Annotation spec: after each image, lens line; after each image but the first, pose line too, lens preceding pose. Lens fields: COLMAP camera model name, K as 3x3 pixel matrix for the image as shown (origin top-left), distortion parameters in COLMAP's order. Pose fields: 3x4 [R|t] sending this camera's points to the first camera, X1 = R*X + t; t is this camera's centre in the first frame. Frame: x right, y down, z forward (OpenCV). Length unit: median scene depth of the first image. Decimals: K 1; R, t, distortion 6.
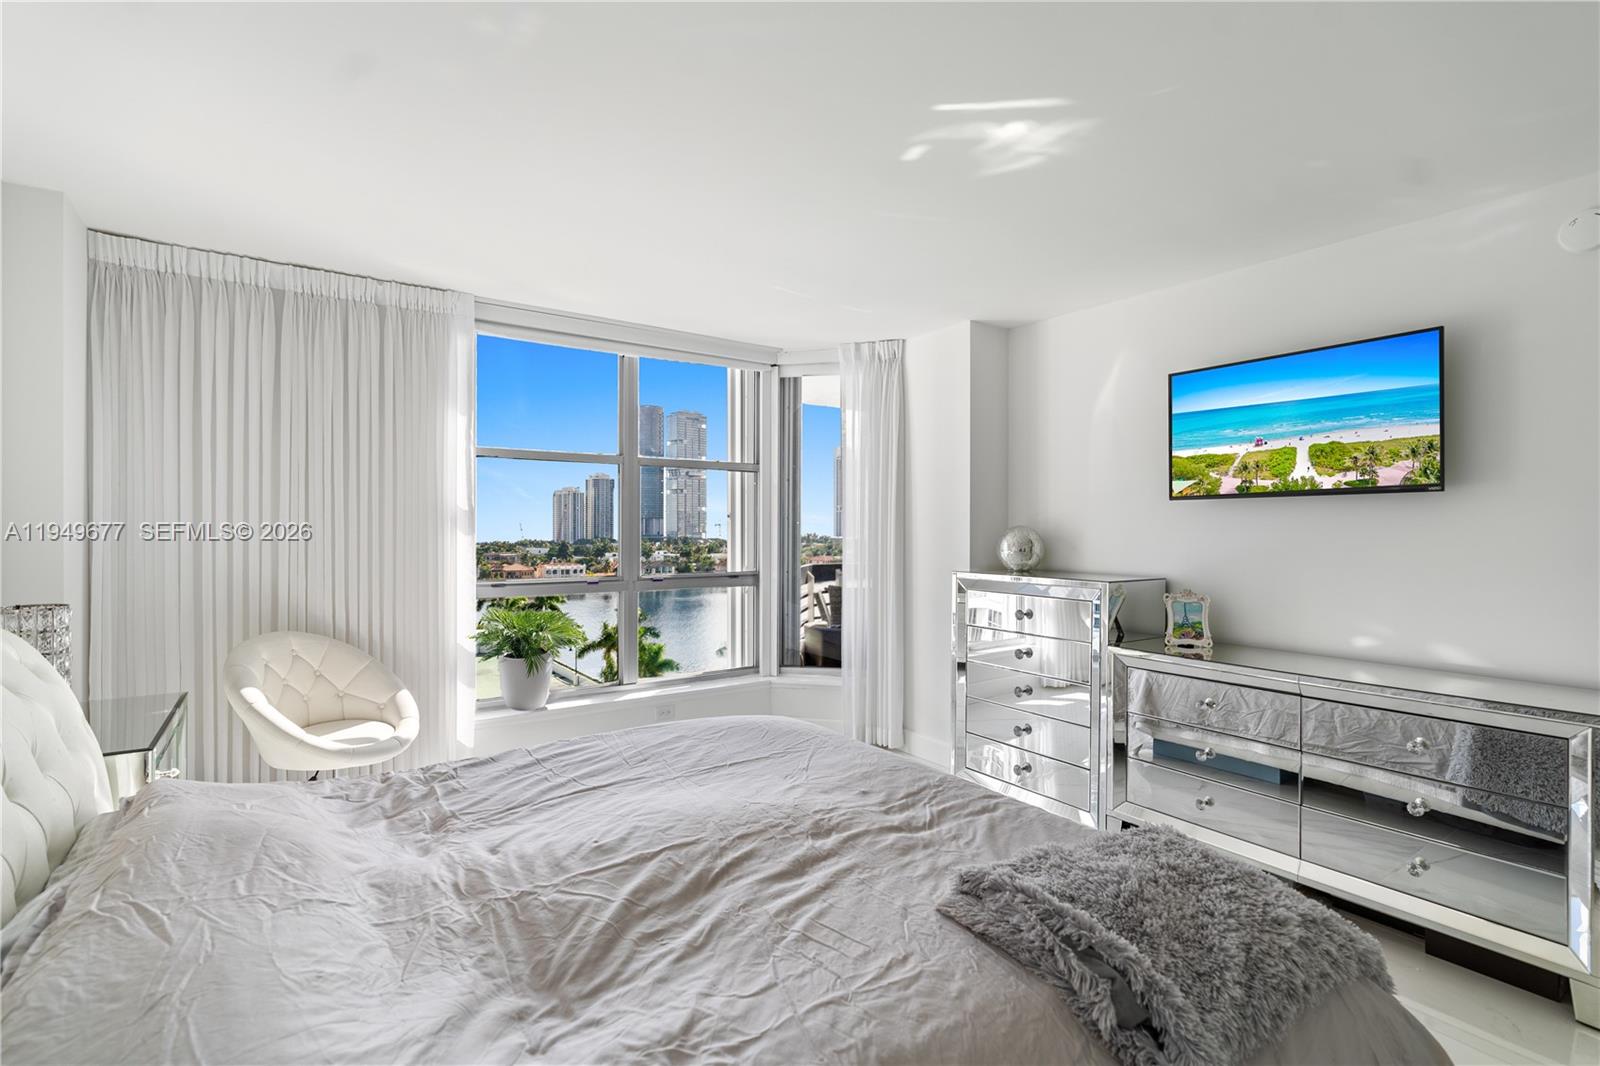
lens RADIAL K [[714.6, 0, 800.0], [0, 714.6, 533.0], [0, 0, 1]] dist [-0.000345, -0.000057]
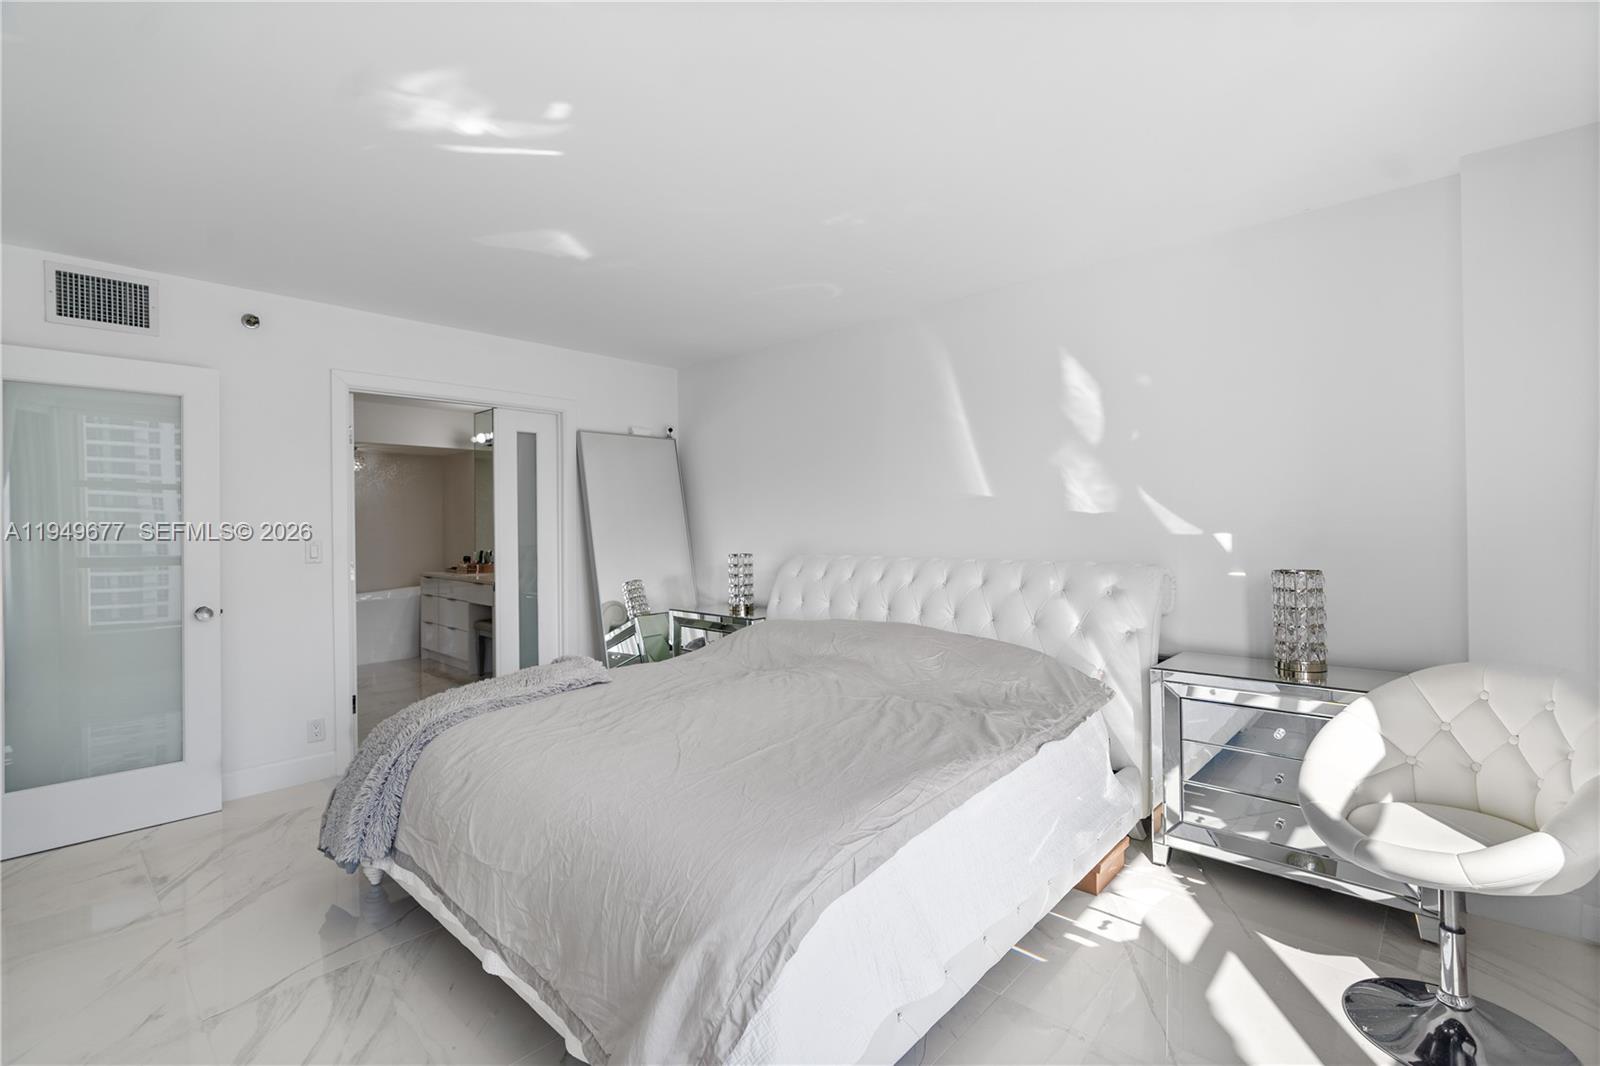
lens RADIAL K [[714.6, 0, 800.0], [0, 714.6, 533.0], [0, 0, 1]] dist [-0.000345, -0.000057]
pose [[-0.976588, 0.006332, -0.215023, 0.054683], [0.005225, 0.999970, 0.005718, 0.023577], [0.215053, 0.004461, -0.976592, 1.993153]]
